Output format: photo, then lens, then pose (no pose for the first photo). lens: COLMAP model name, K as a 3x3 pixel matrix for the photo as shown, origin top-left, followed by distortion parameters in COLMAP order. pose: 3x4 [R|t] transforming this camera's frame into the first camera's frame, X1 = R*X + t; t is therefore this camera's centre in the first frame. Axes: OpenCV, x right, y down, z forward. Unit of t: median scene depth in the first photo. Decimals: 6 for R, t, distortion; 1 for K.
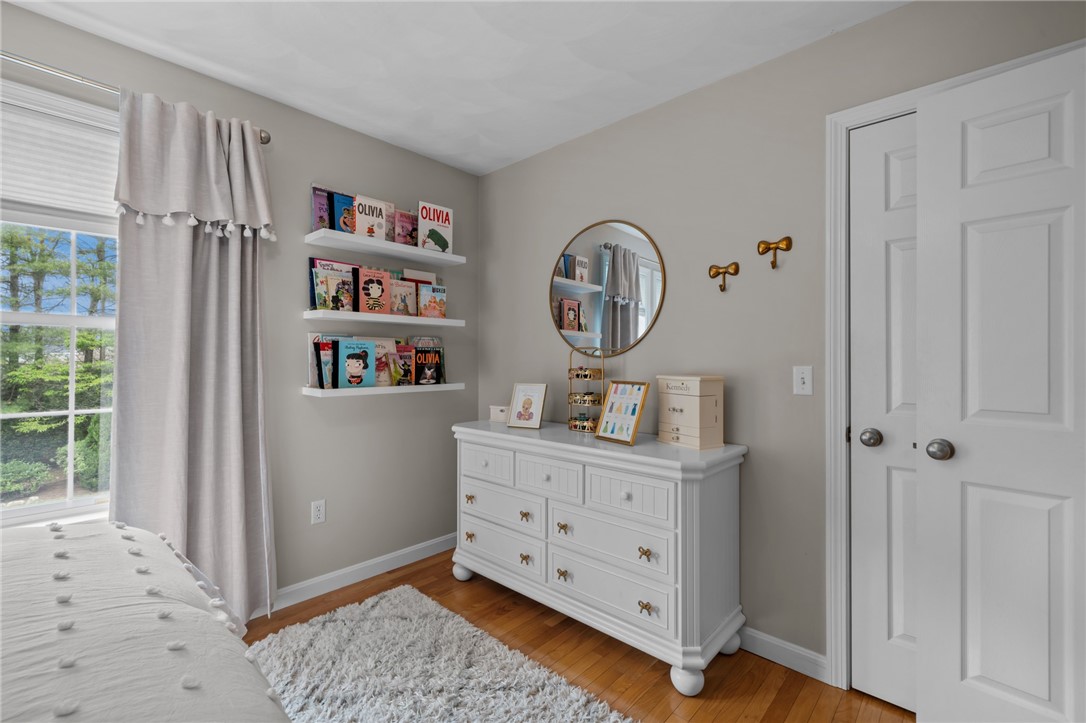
lens RADIAL K [[468.8, 0, 539.2], [0, 468.8, 355.1], [0, 0, 1]] dist [-0.001200, -0.000243]
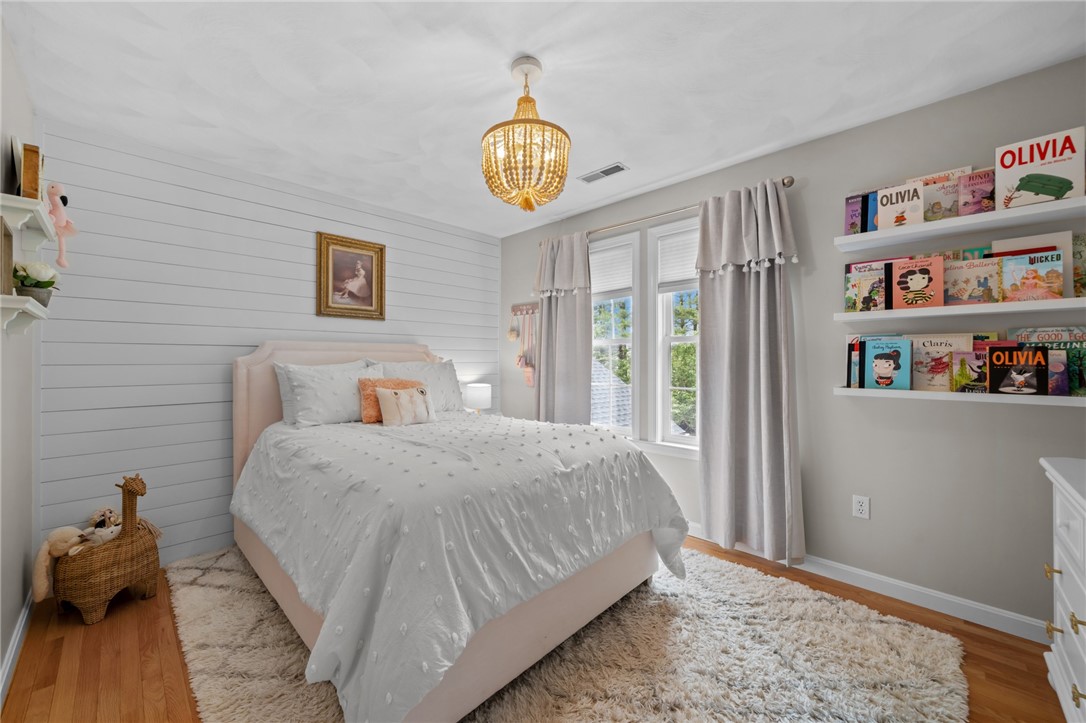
lens RADIAL K [[412.8, 0, 531.1], [0, 412.8, 359.9], [0, 0, 1]] dist [-0.001198, 0.000094]
pose [[-0.018186, -0.003008, -0.999830, 0.451893], [0.007789, 0.999965, -0.003150, 0.006419], [0.999804, -0.007844, -0.018162, 0.288632]]
